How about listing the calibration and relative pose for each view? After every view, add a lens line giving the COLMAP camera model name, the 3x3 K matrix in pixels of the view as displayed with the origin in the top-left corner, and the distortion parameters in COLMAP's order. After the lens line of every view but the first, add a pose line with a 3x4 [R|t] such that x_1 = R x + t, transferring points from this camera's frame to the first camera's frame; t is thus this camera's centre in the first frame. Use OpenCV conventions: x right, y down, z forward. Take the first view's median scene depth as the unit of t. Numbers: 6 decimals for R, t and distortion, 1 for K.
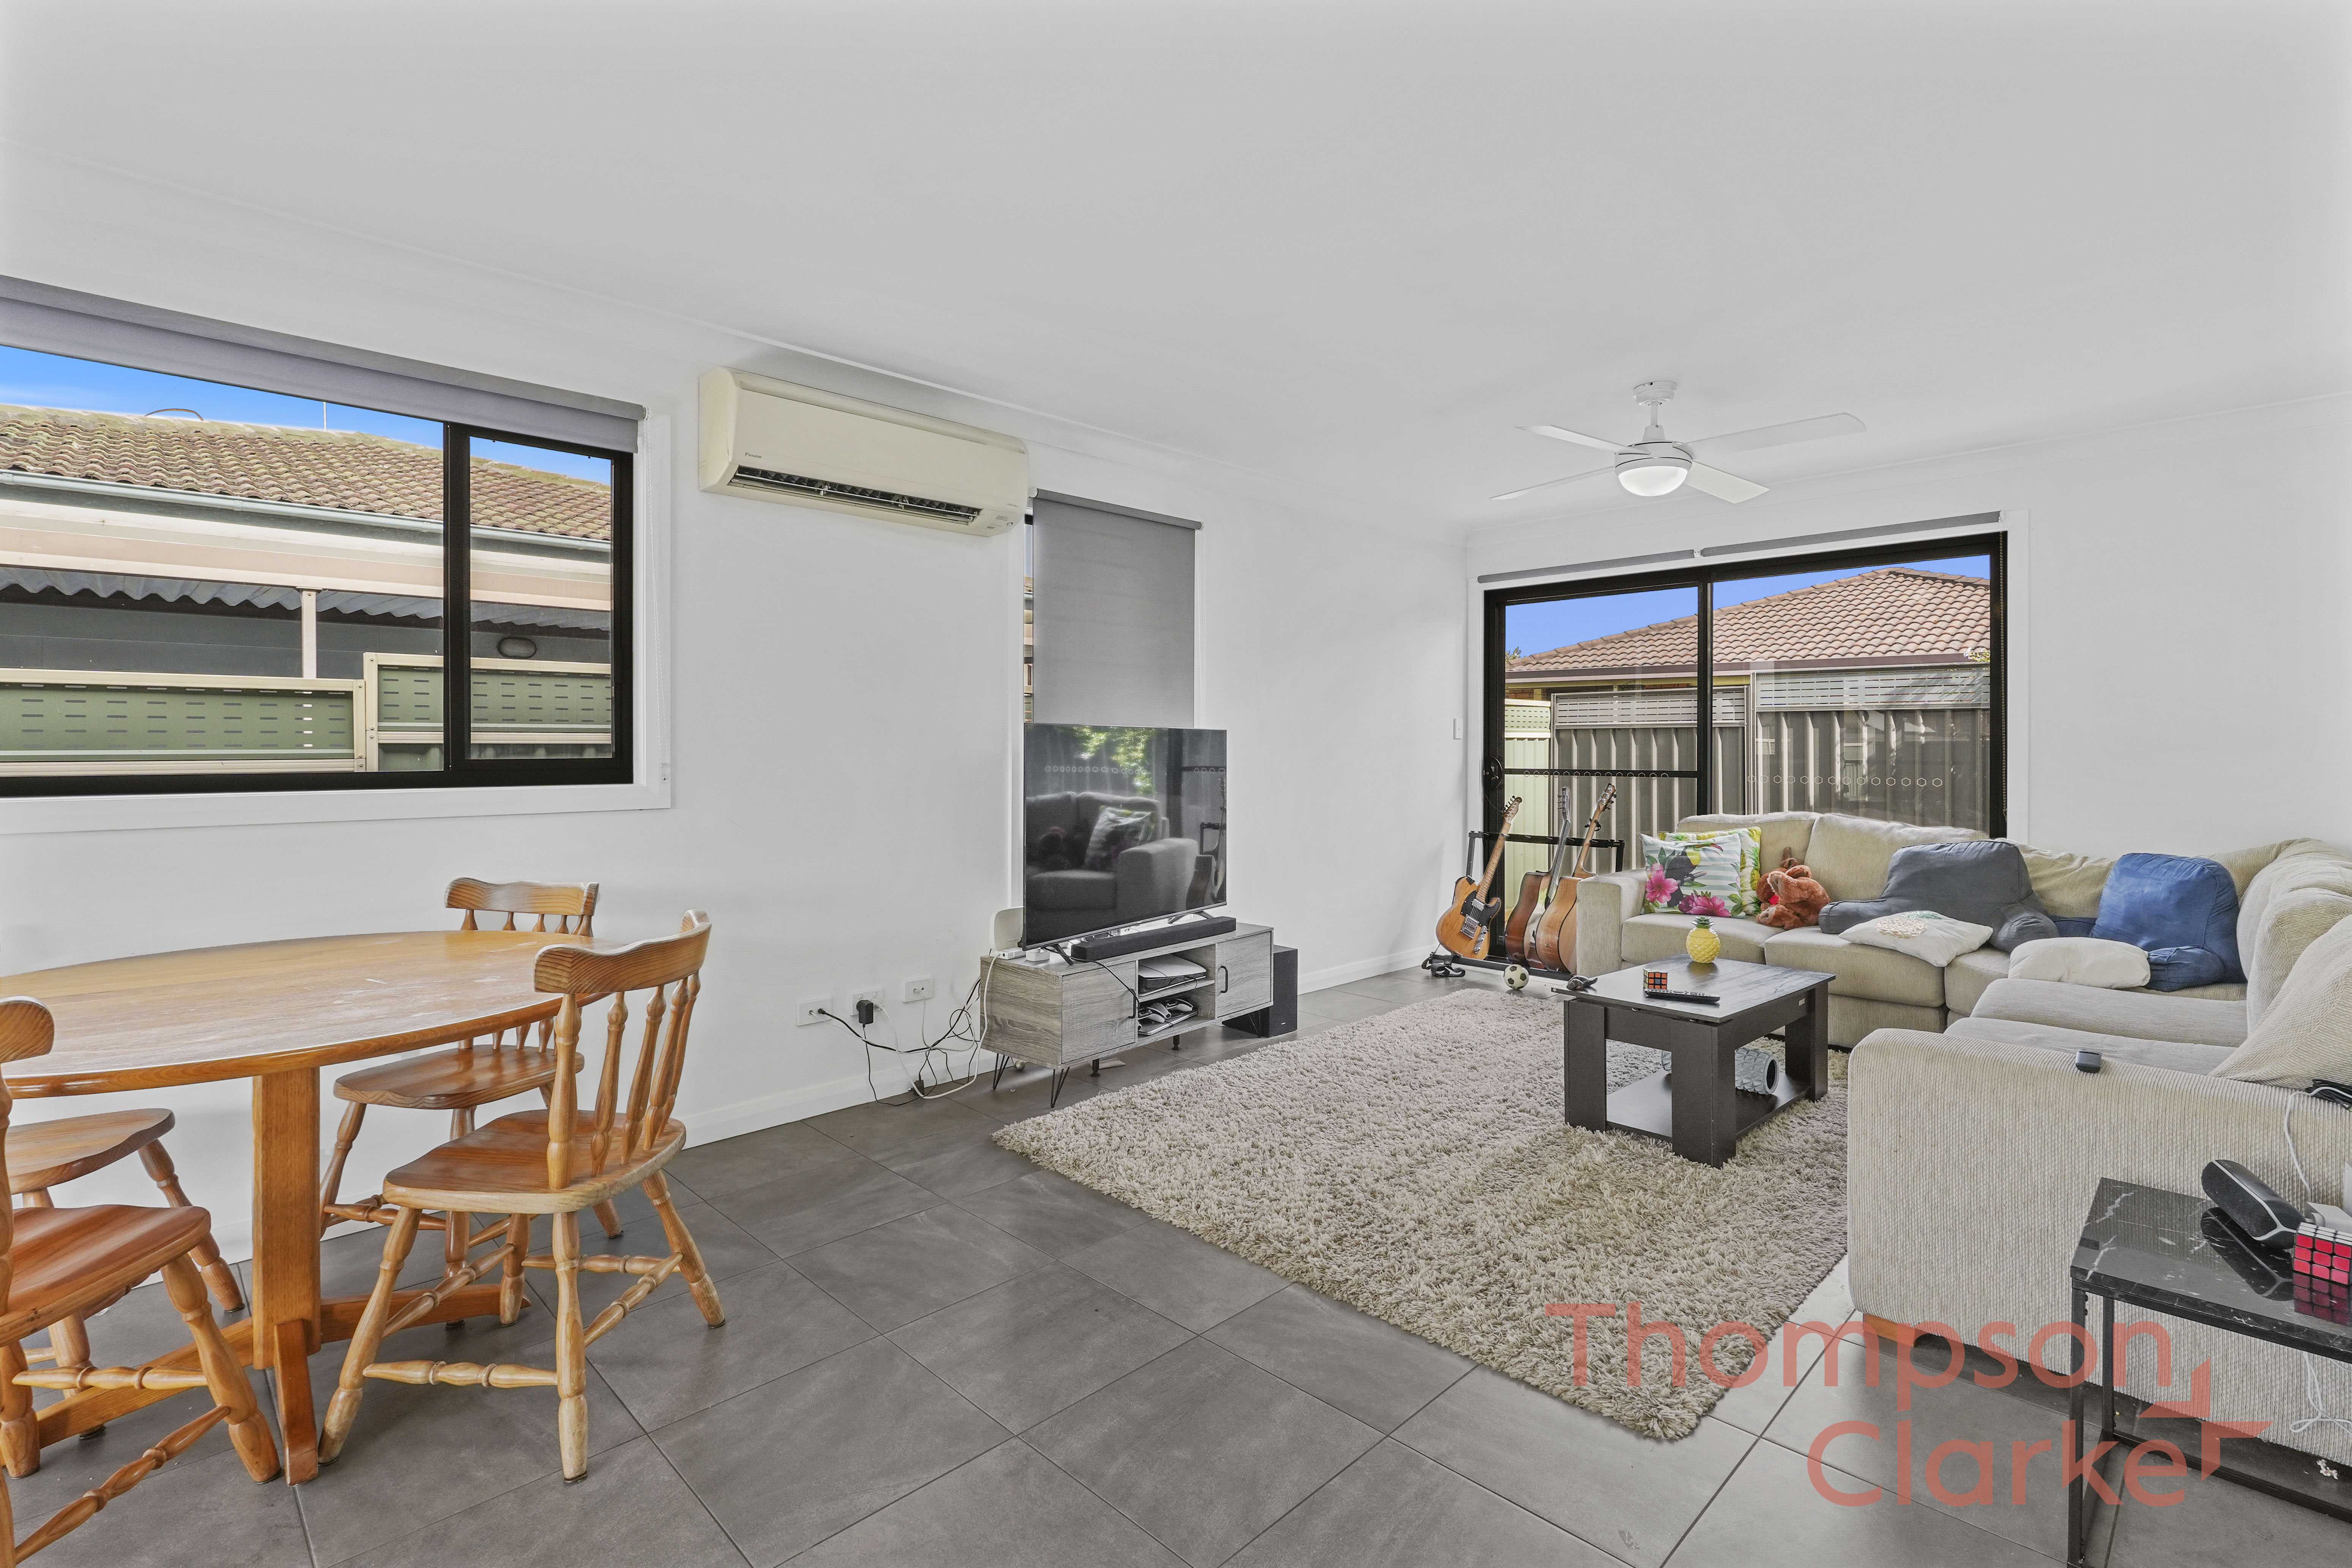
lens RADIAL K [[1082.0, 0, 1176.3], [0, 1082.0, 762.5], [0, 0, 1]] dist [0.005546, 0.000593]
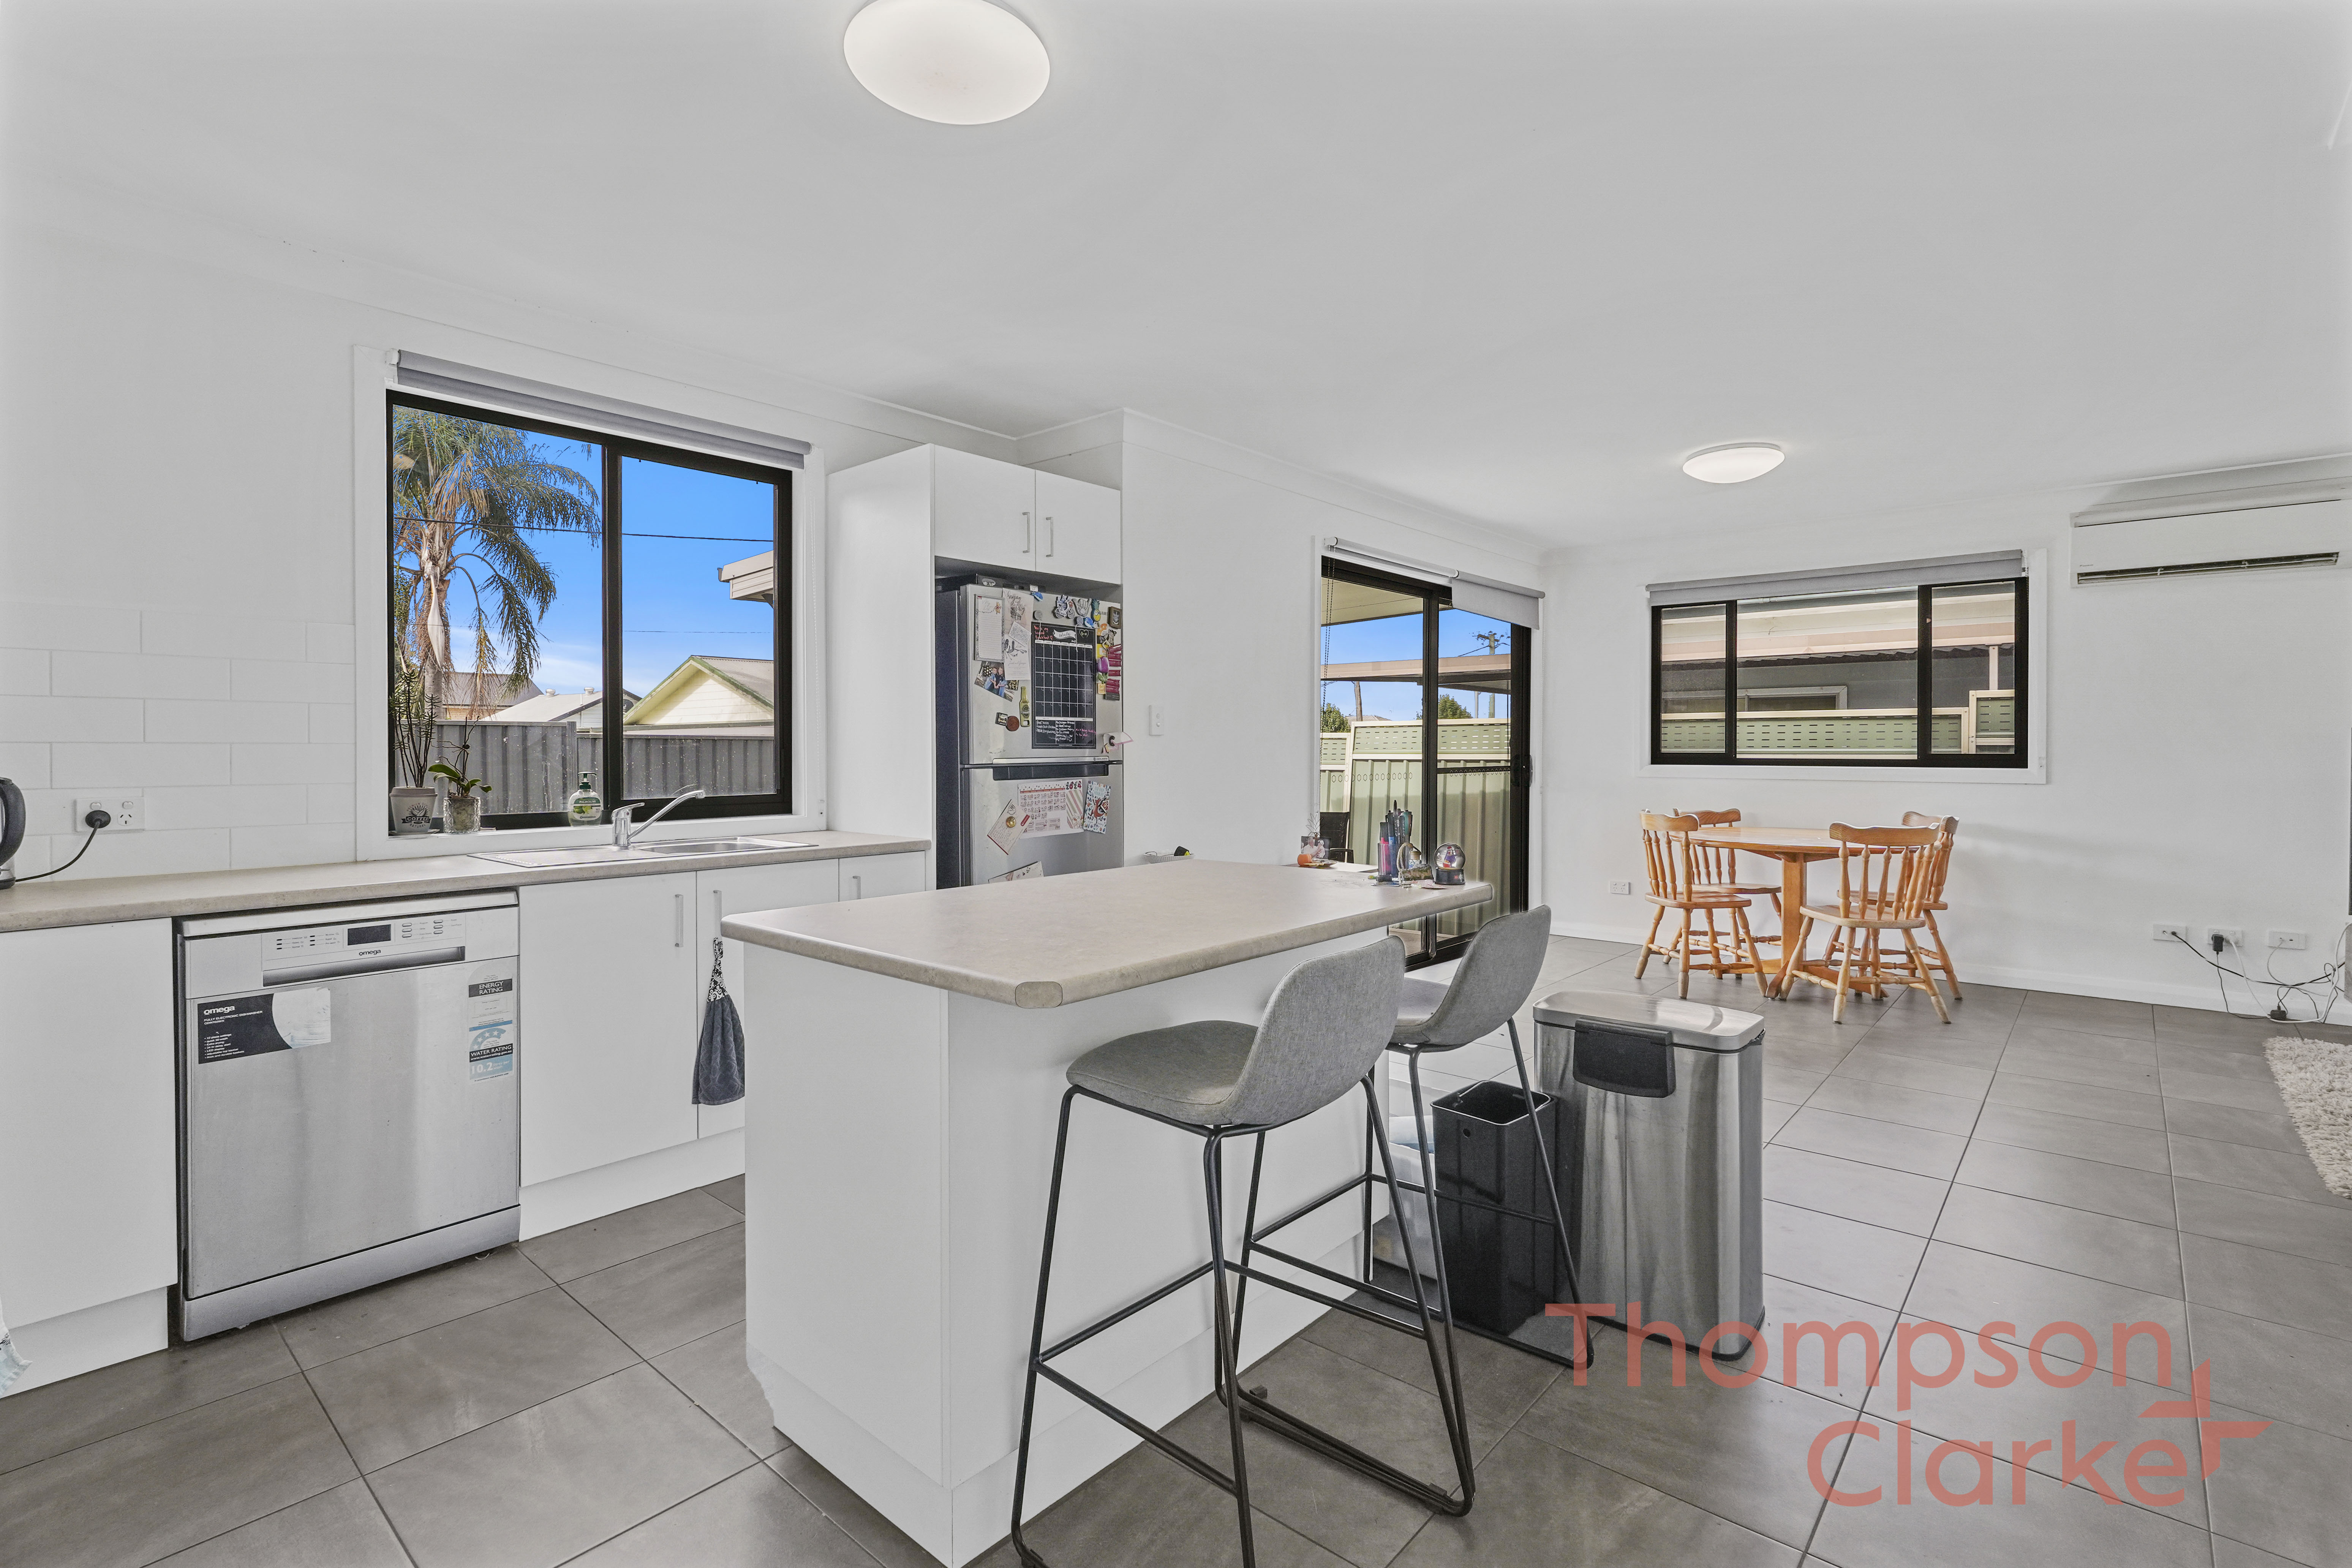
lens RADIAL K [[1082.0, 0, 1176.0], [0, 1082.0, 767.2], [0, 0, 1]] dist [0.005546, 0.000593]
pose [[0.076588, 0.017162, -0.996915, 1.084869], [-0.015272, 0.999755, 0.016038, 0.010475], [0.996946, 0.013996, 0.076832, -0.453085]]
